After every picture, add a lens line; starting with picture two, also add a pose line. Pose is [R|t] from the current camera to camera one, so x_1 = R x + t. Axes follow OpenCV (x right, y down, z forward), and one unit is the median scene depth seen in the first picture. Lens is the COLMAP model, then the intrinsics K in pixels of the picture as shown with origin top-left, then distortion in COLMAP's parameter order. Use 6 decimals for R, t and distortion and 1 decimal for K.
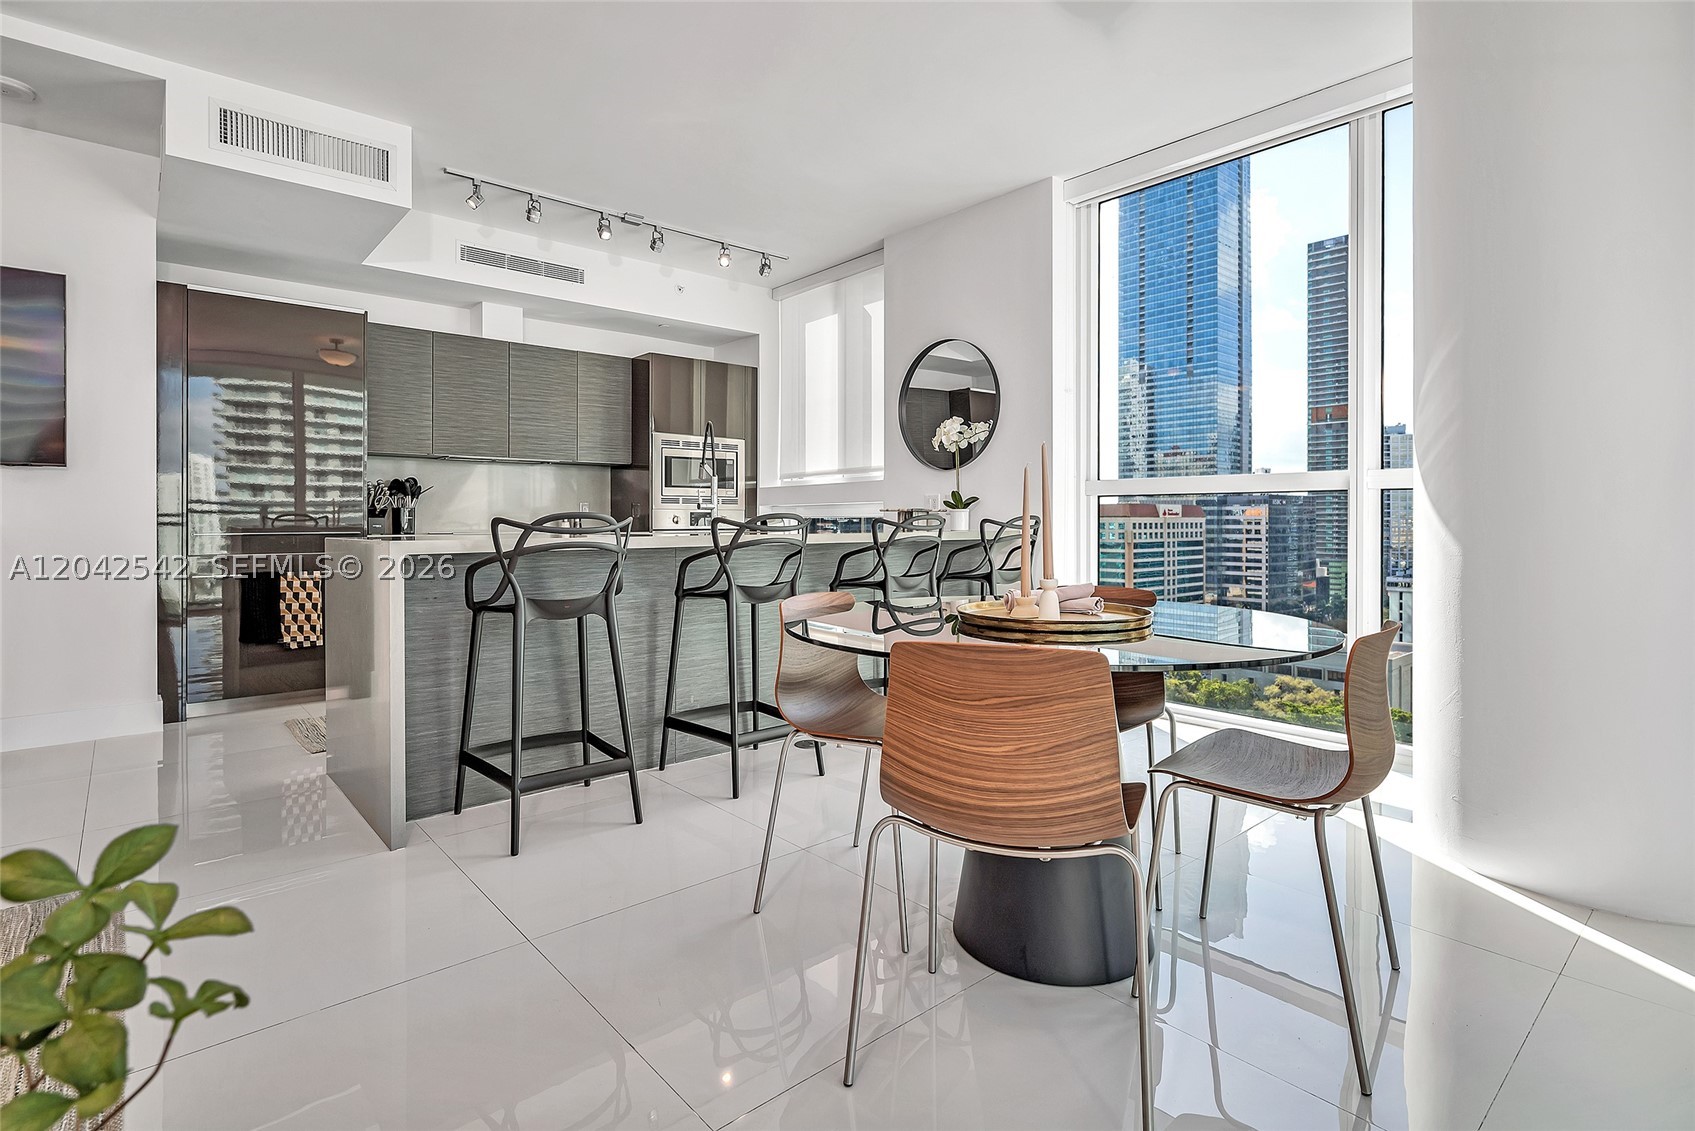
lens RADIAL K [[826.0, 0, 850.2], [0, 826.0, 515.0], [0, 0, 1]] dist [-0.001888, -0.000916]
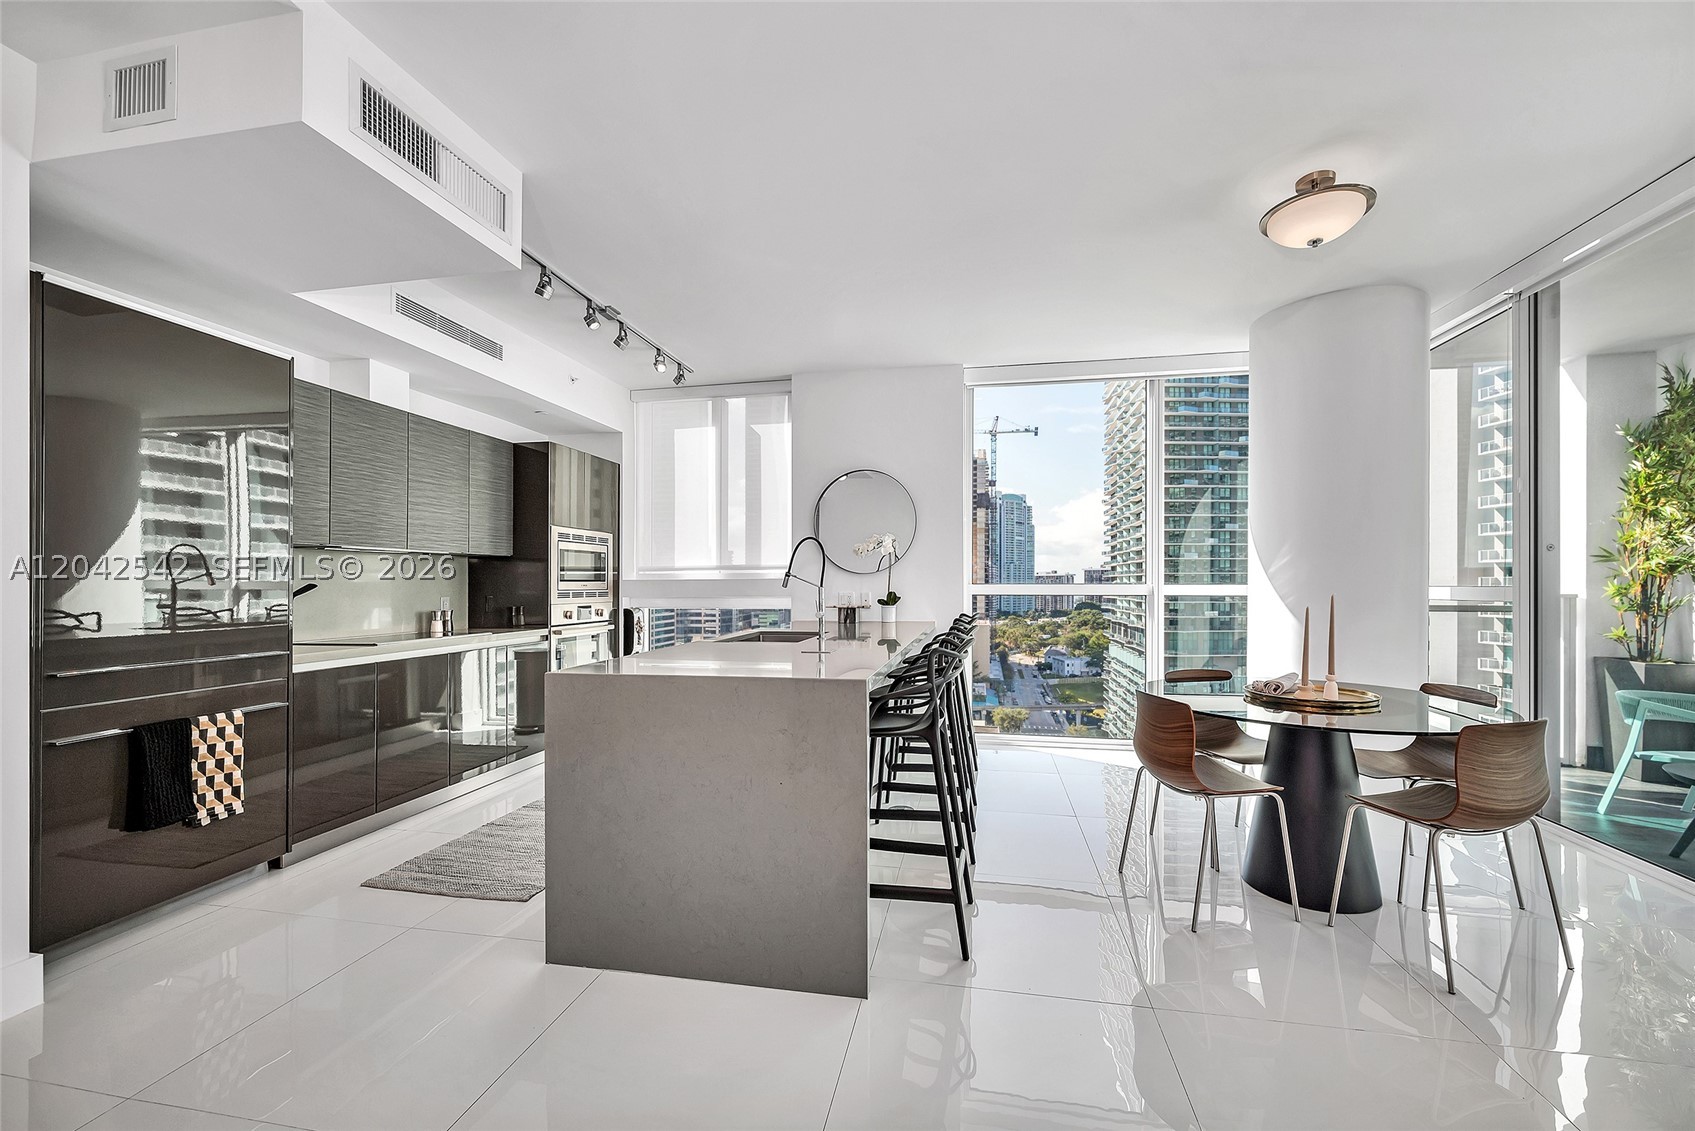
lens RADIAL K [[680.1, 0, 849.4], [0, 680.1, 586.2], [0, 0, 1]] dist [0.001079, -0.002257]
pose [[0.787799, -0.005410, 0.615909, -0.464185], [0.000396, 0.999966, 0.008278, -0.035422], [-0.615933, -0.006277, 0.787774, 0.163264]]
